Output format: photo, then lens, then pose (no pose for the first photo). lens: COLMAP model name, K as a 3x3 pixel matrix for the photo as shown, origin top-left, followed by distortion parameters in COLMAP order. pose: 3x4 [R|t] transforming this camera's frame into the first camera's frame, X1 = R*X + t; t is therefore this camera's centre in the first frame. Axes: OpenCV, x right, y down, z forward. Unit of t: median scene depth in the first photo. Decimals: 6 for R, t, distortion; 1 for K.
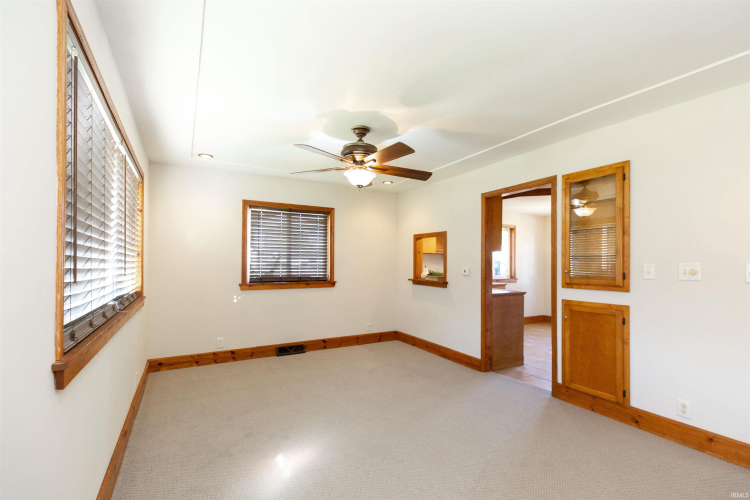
lens RADIAL K [[337.1, 0, 381.6], [0, 337.1, 259.3], [0, 0, 1]] dist [0.004259, -0.000723]
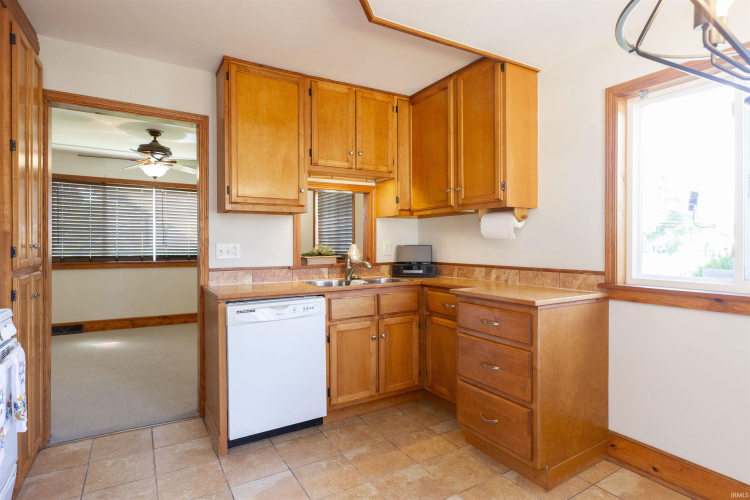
lens RADIAL K [[398.1, 0, 373.0], [0, 398.1, 244.3], [0, 0, 1]] dist [0.000084, -0.002344]
pose [[0.009251, -0.005731, -0.999941, 0.974720], [0.013514, 0.999893, -0.005605, 0.036164], [0.999866, -0.013462, 0.009328, 1.220918]]
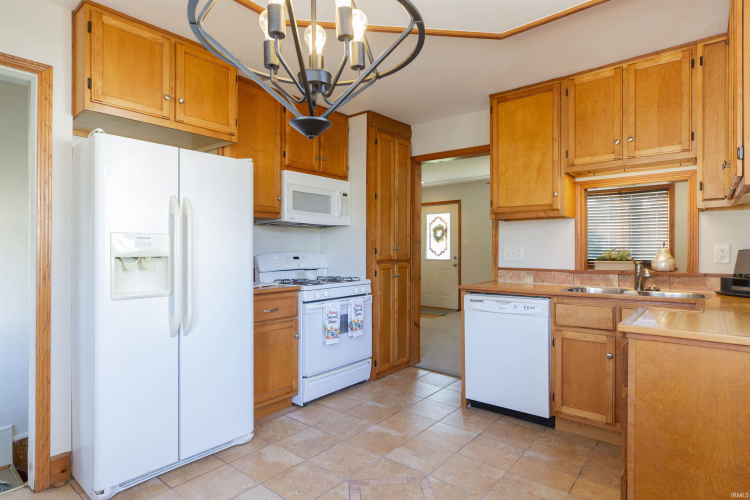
lens RADIAL K [[398.1, 0, 367.3], [0, 398.1, 251.1], [0, 0, 1]] dist [0.000084, -0.002344]
pose [[-0.941358, -0.007093, -0.337334, 0.835625], [-0.005238, 0.999966, -0.006409, 0.042630], [0.337368, -0.004266, -0.941363, 1.630402]]
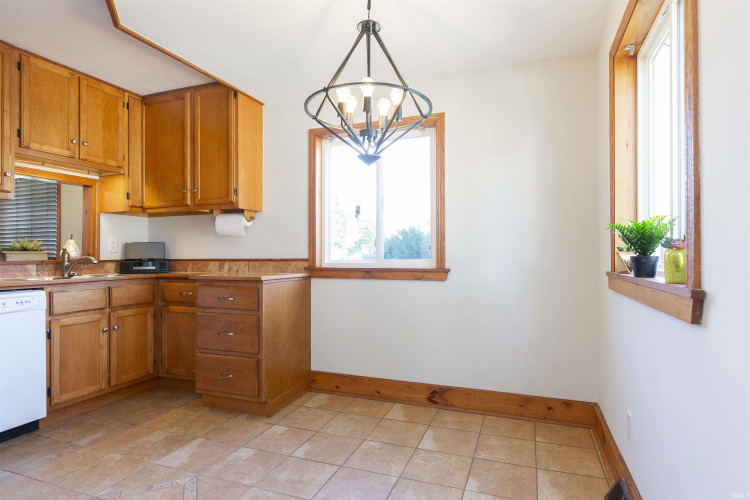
lens RADIAL K [[398.1, 0, 380.3], [0, 398.1, 252.9], [0, 0, 1]] dist [0.000084, -0.002344]
pose [[0.636701, -0.015295, -0.770959, 1.111413], [0.017095, 0.999838, -0.005718, 0.069919], [0.770921, -0.009539, 0.636859, 1.161306]]
